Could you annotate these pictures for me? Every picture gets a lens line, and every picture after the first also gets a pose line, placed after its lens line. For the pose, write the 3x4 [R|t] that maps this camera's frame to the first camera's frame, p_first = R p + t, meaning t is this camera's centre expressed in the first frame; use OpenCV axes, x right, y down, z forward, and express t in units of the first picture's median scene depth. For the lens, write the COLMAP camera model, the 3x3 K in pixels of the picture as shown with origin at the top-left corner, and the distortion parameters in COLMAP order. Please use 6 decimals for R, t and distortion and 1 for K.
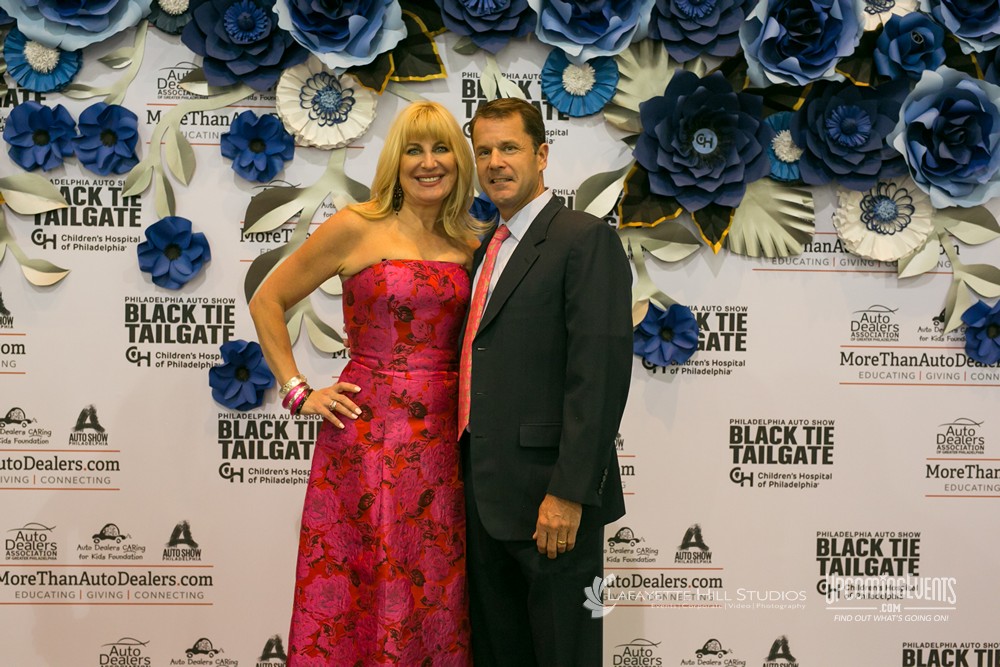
lens RADIAL K [[1403.6, 0, 497.0], [0, 1403.6, 322.6], [0, 0, 1]] dist [0.007100, 0.053772]
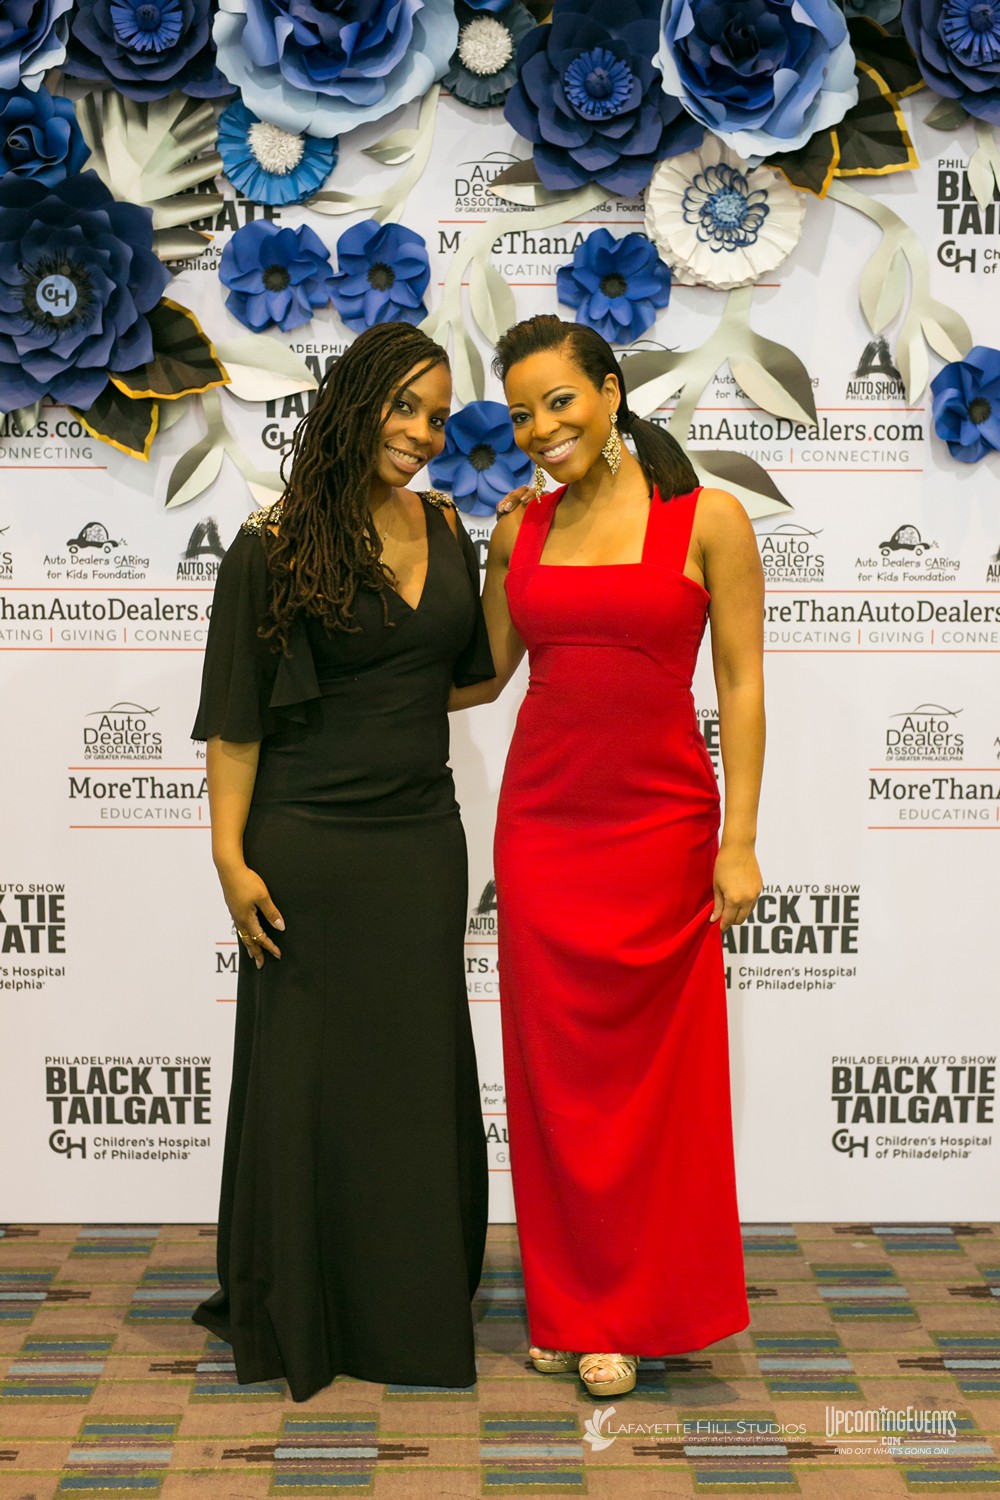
lens RADIAL K [[2088.8, 0, 495.4], [0, 2088.8, 744.2], [0, 0, 1]] dist [0.003774, 0.063487]
pose [[0.999260, -0.008604, -0.037497, -0.190177], [0.012046, 0.995635, 0.092551, -0.008278], [0.036537, -0.092934, 0.995002, 0.045440]]
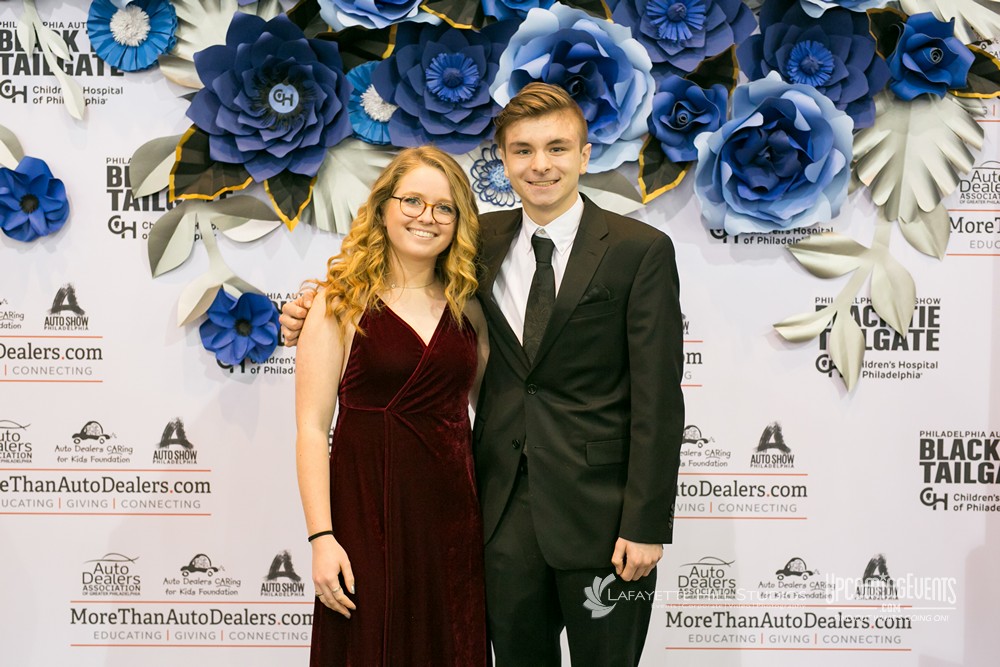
lens RADIAL K [[1413.2, 0, 502.1], [0, 1413.2, 335.0], [0, 0, 1]] dist [-0.000481, 0.062711]
pose [[0.998271, -0.007280, -0.058332, 0.333298], [0.007603, 0.999957, 0.005305, 0.010035], [0.058291, -0.005739, 0.998283, 0.159813]]
